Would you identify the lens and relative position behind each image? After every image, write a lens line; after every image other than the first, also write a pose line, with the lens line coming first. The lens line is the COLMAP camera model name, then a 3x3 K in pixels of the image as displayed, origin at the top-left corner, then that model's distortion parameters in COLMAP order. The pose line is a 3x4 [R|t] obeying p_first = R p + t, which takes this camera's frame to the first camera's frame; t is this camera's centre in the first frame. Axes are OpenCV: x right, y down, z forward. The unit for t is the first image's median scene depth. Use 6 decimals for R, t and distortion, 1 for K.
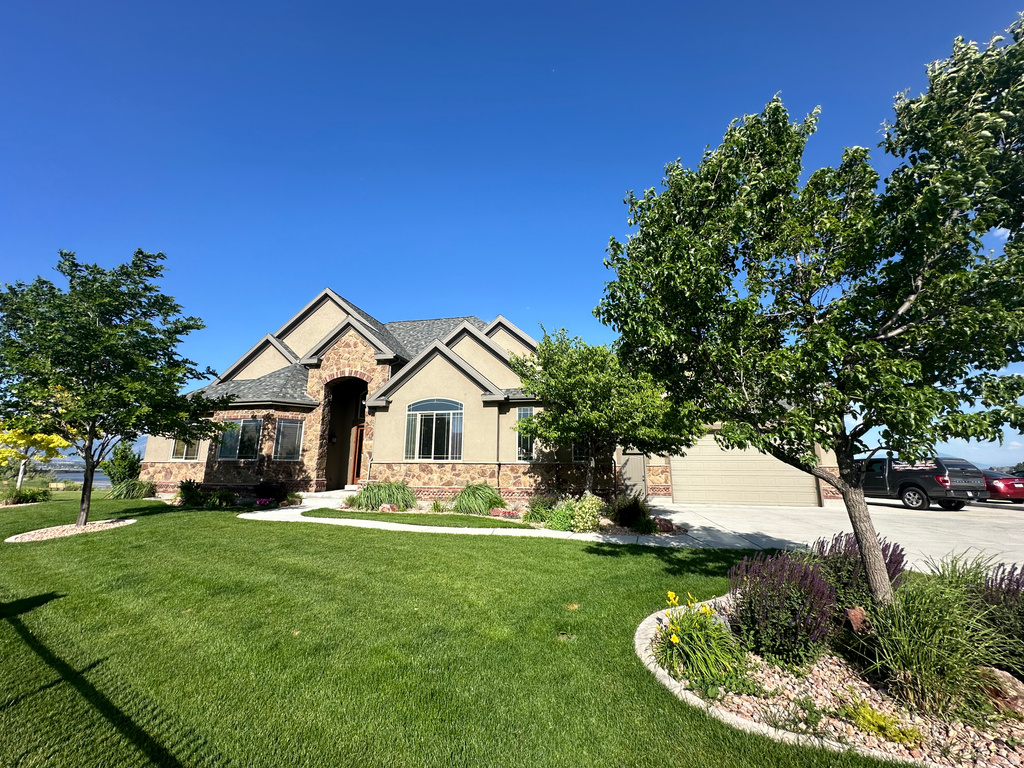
lens RADIAL K [[407.3, 0, 512.8], [0, 407.3, 380.6], [0, 0, 1]] dist [-0.008090, 0.000314]
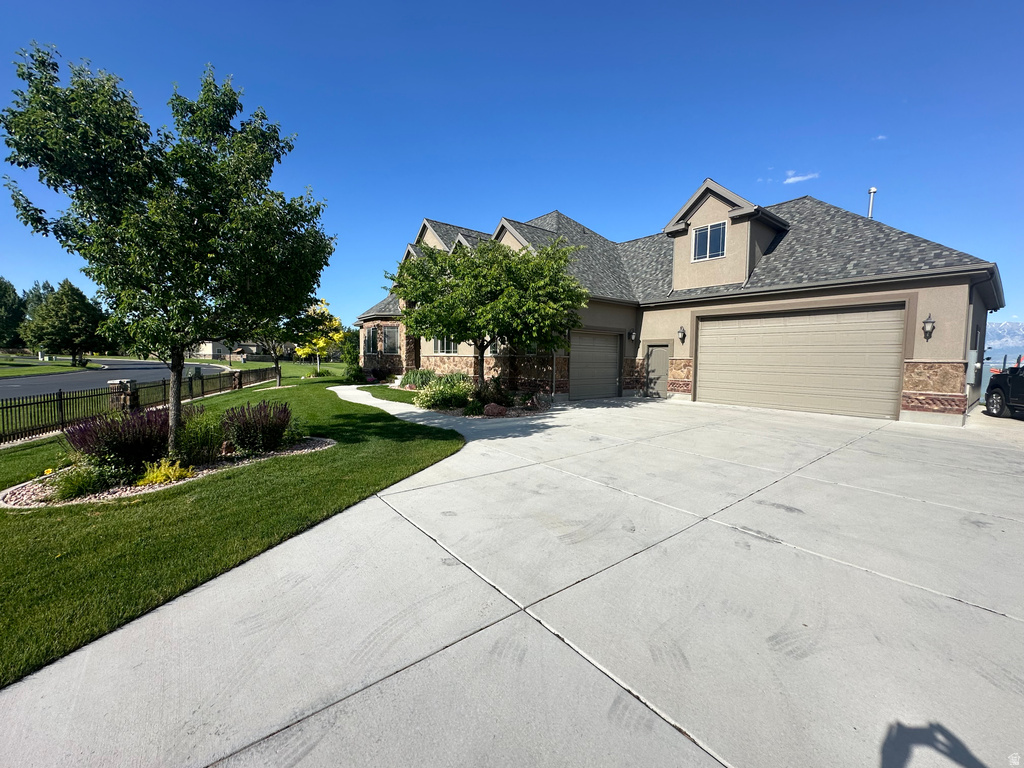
lens RADIAL K [[407.3, 0, 507.8], [0, 407.3, 384.9], [0, 0, 1]] dist [-0.008090, 0.000314]
pose [[0.771069, 0.044743, -0.635178, 0.770921], [0.131041, 0.965026, 0.227054, 0.022537], [0.623122, -0.258308, 0.738238, 0.140118]]
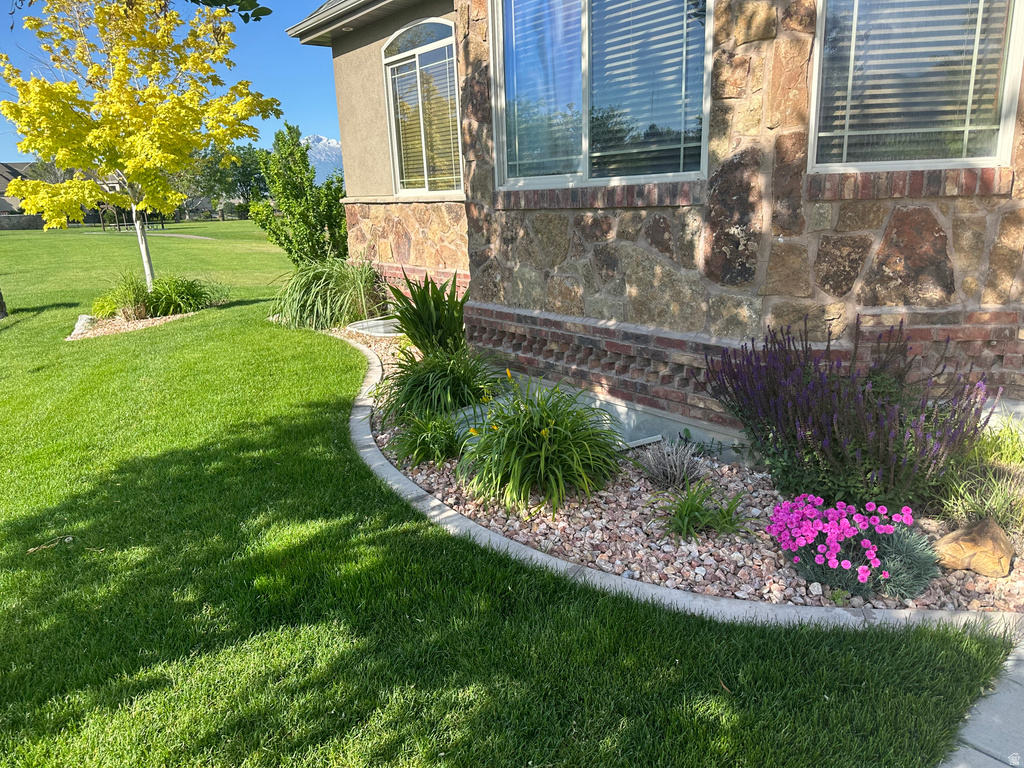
lens RADIAL K [[721.6, 0, 517.8], [0, 721.6, 384.2], [0, 0, 1]] dist [0.065171, -0.001887]
pose [[0.781832, 0.122188, -0.611399, -0.529196], [0.177426, 0.896464, 0.406044, 0.147759], [0.597711, -0.425937, 0.679205, 0.772521]]
